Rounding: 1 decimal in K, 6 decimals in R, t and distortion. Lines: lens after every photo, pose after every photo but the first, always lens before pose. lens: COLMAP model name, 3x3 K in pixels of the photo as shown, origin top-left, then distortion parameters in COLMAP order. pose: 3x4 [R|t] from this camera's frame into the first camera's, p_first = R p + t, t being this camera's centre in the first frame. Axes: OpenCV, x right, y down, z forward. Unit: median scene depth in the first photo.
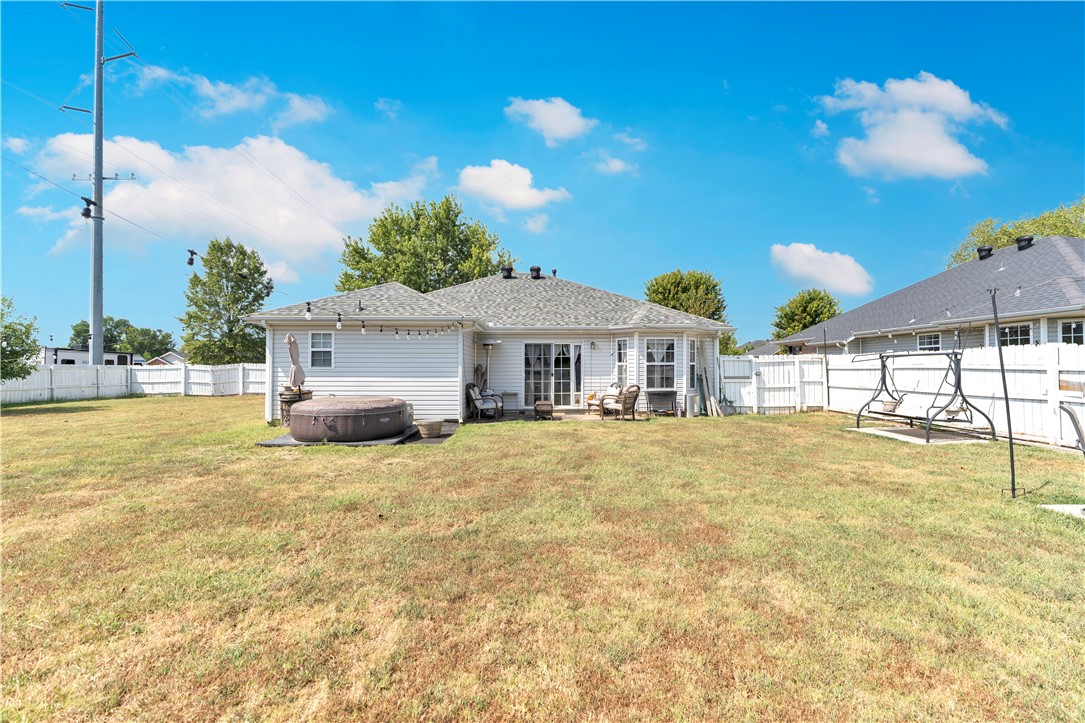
lens RADIAL K [[440.1, 0, 542.6], [0, 440.1, 368.1], [0, 0, 1]] dist [-0.001922, -0.000264]
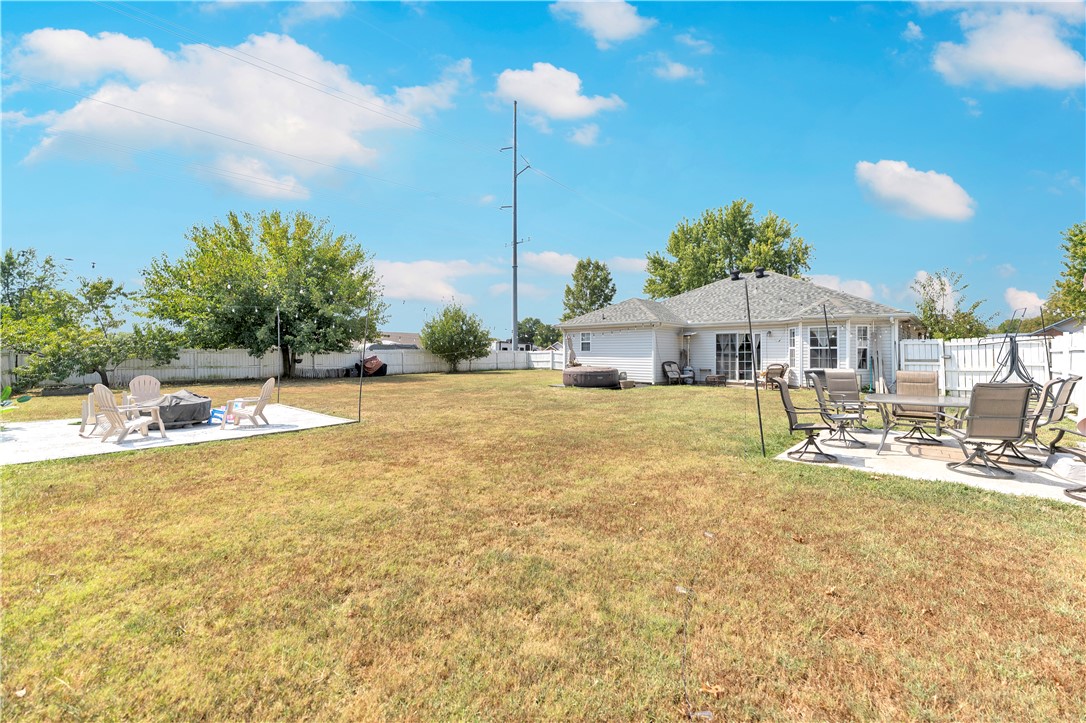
lens RADIAL K [[440.5, 0, 542.0], [0, 440.5, 366.5], [0, 0, 1]] dist [-0.001922, -0.000264]
pose [[0.725988, 0.021956, -0.687357, 0.511767], [-0.001900, 0.999550, 0.029921, 0.006156], [0.687705, -0.020417, 0.725703, -0.382986]]
